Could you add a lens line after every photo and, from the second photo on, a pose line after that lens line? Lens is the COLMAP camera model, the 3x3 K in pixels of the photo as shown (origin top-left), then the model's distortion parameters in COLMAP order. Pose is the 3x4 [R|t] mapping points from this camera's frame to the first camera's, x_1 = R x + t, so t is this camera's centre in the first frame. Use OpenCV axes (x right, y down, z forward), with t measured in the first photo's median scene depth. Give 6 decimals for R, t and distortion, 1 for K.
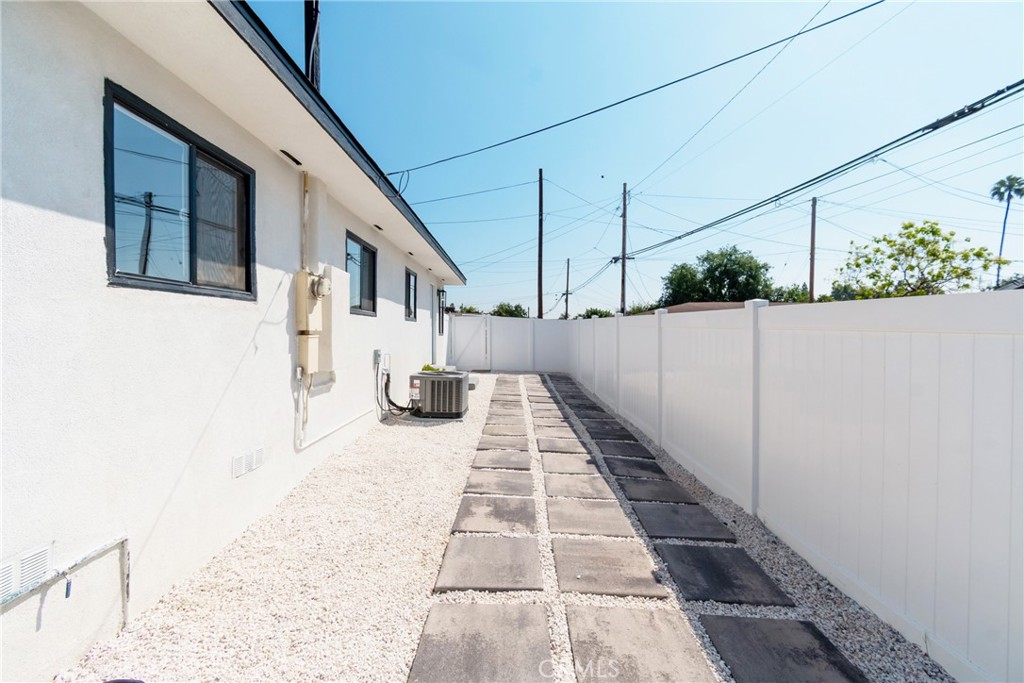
lens RADIAL K [[456.8, 0, 512.1], [0, 456.8, 339.6], [0, 0, 1]] dist [0.004367, -0.001068]
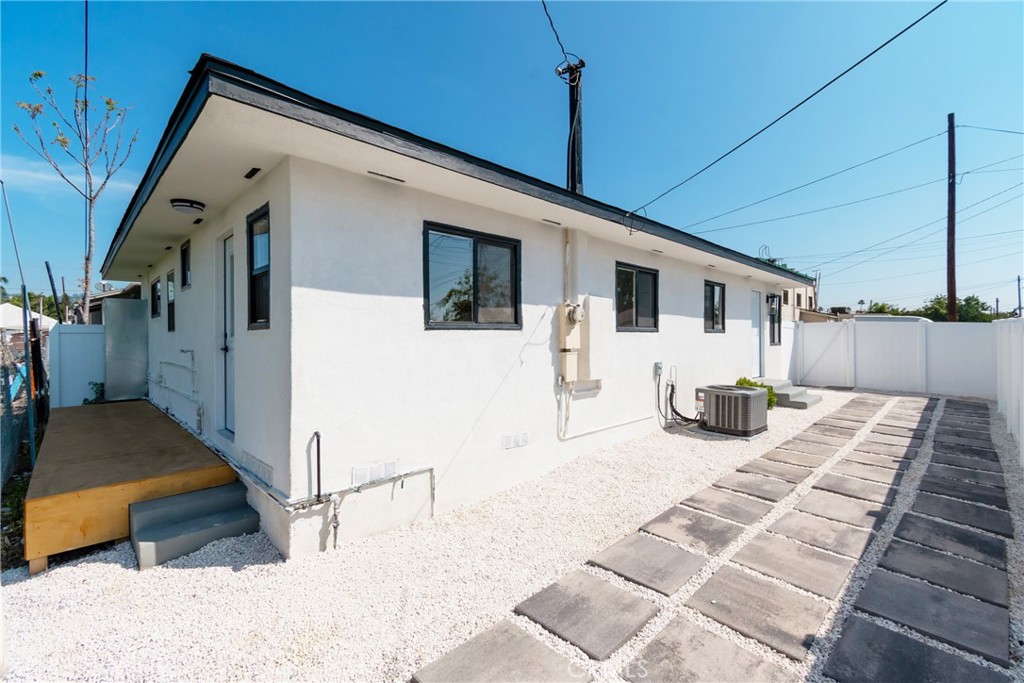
lens RADIAL K [[456.8, 0, 507.0], [0, 456.8, 338.6], [0, 0, 1]] dist [0.004367, -0.001068]
pose [[0.684472, -0.007718, -0.728999, 0.419065], [-0.000619, 0.999937, -0.011168, -0.036581], [0.729039, 0.008096, 0.684424, -0.020251]]
